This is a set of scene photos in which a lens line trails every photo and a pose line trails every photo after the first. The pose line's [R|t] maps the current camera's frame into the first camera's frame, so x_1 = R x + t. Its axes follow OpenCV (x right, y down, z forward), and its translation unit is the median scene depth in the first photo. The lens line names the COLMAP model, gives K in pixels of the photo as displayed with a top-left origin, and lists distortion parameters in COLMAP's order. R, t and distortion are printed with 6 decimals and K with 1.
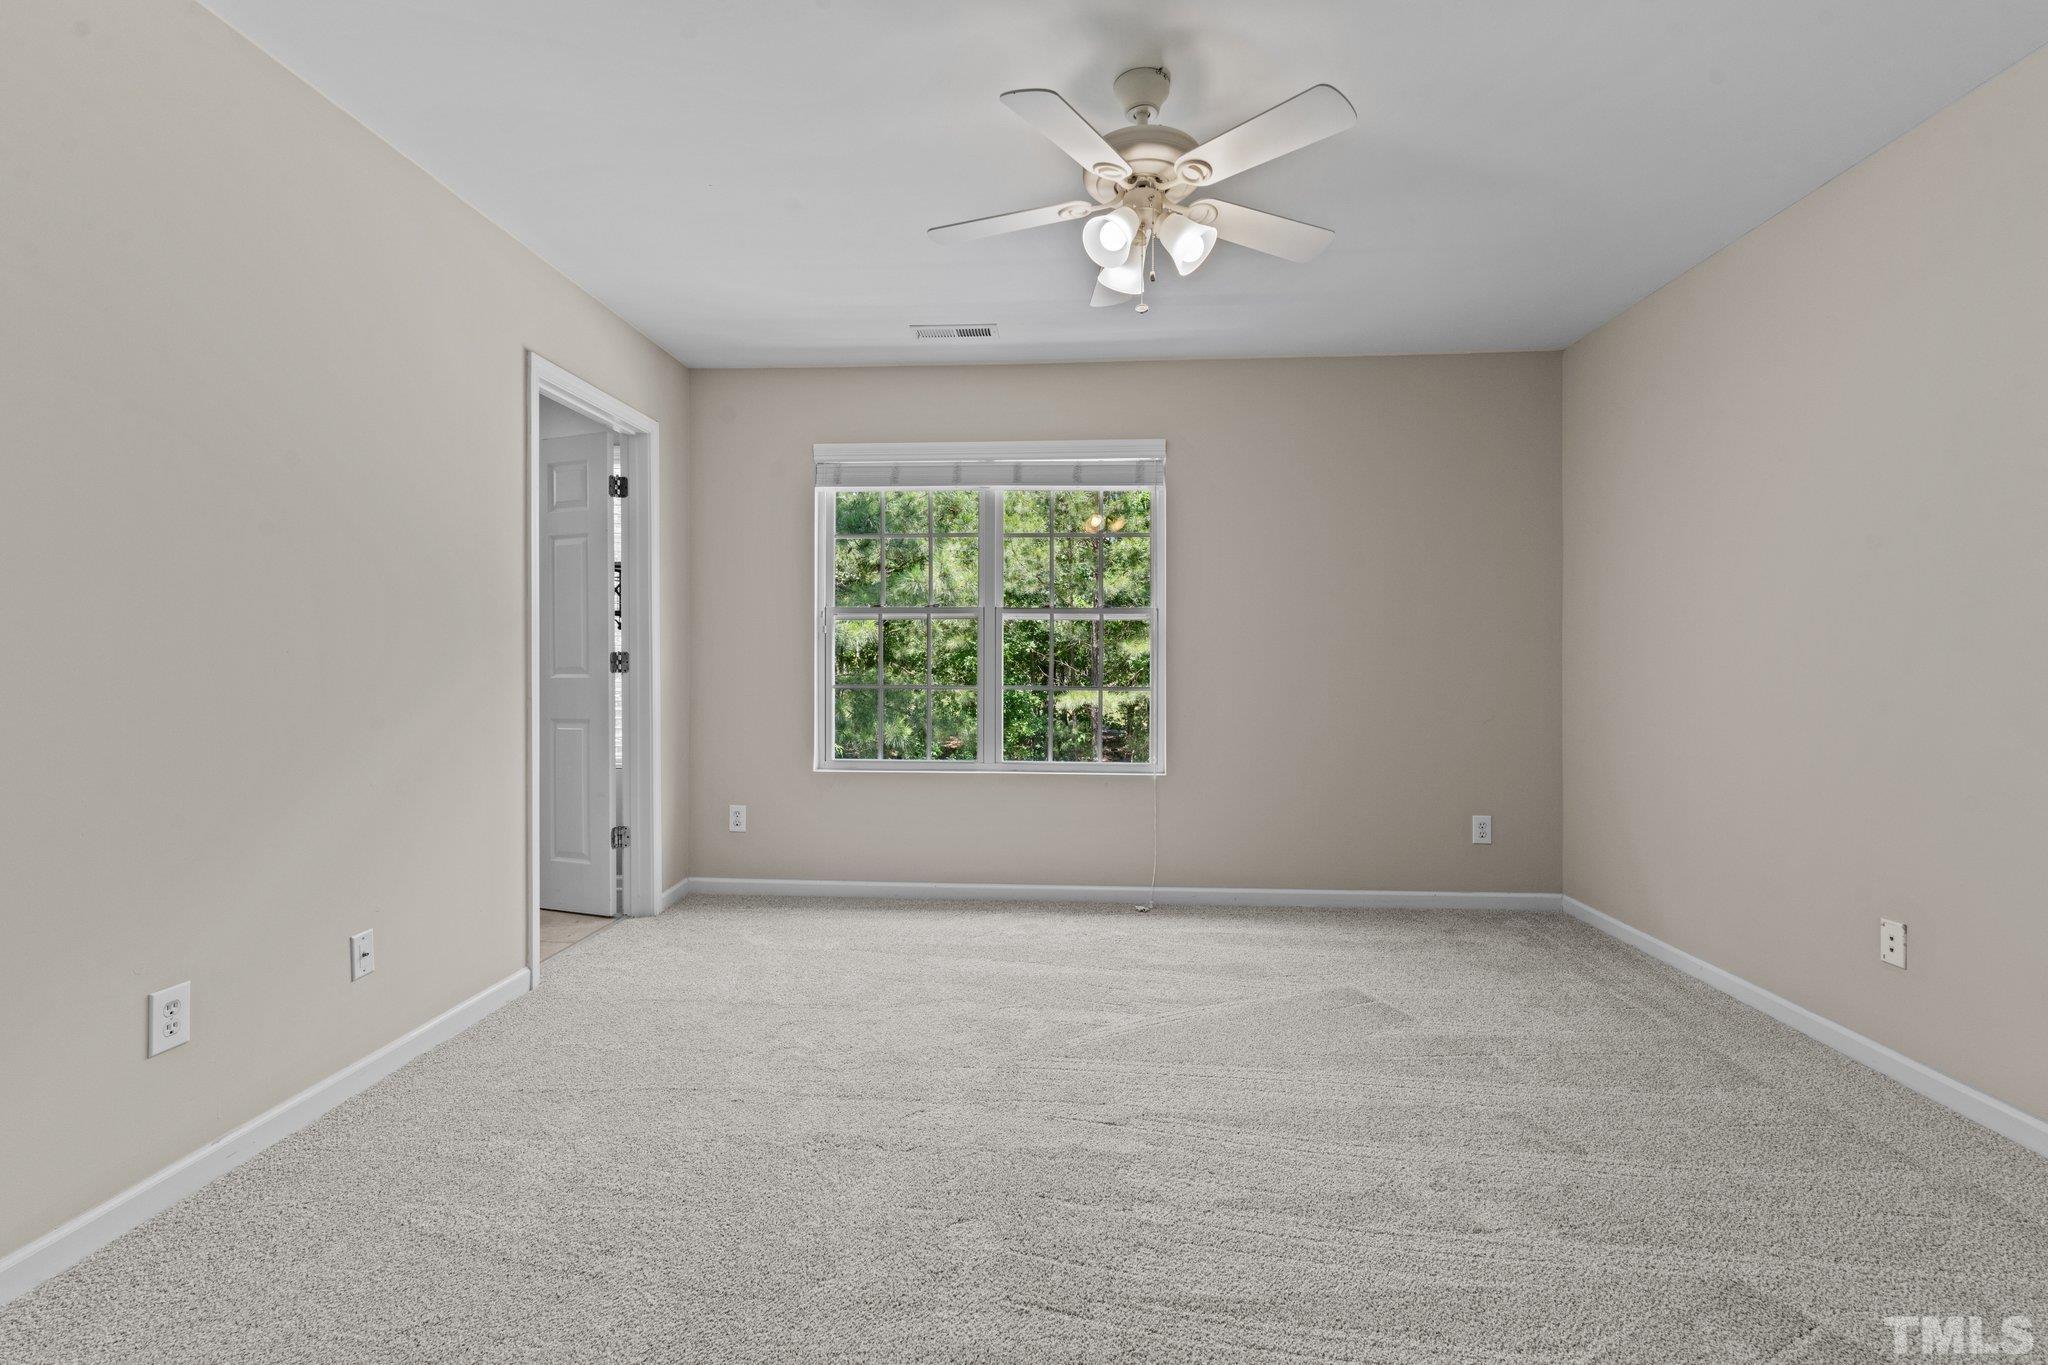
lens RADIAL K [[877.3, 0, 1016.7], [0, 877.3, 665.1], [0, 0, 1]] dist [0.000456, -0.000365]
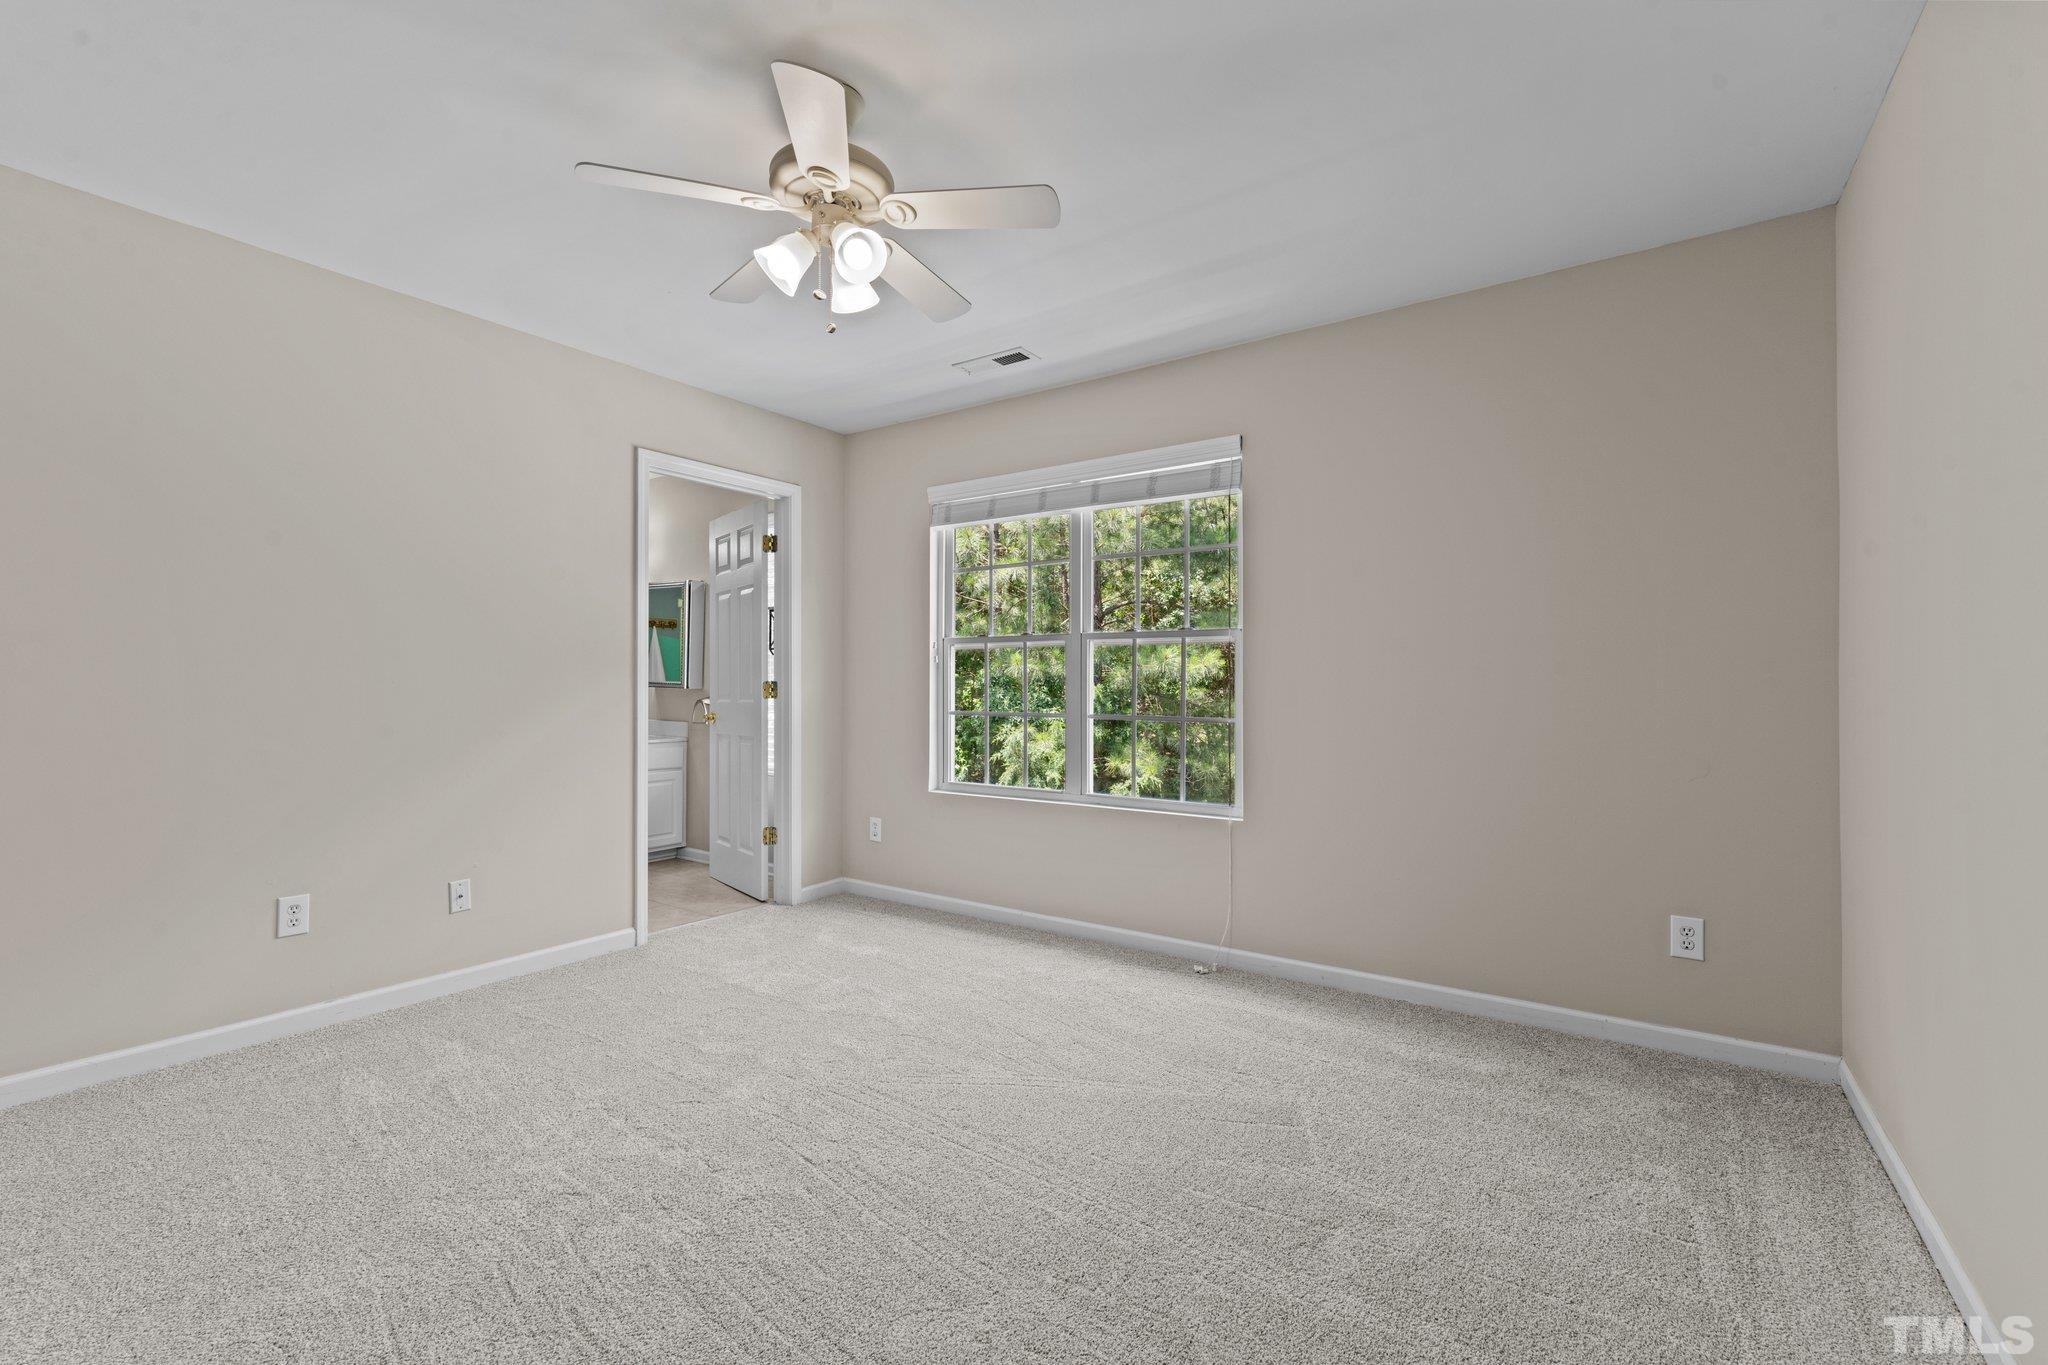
lens RADIAL K [[873.6, 0, 1019.2], [0, 873.6, 686.3], [0, 0, 1]] dist [0.000269, -0.000170]
pose [[0.854059, -0.000665, -0.520176, 0.456825], [-0.002301, 0.999985, -0.005056, -0.002985], [0.520171, 0.005515, 0.854044, 0.155974]]
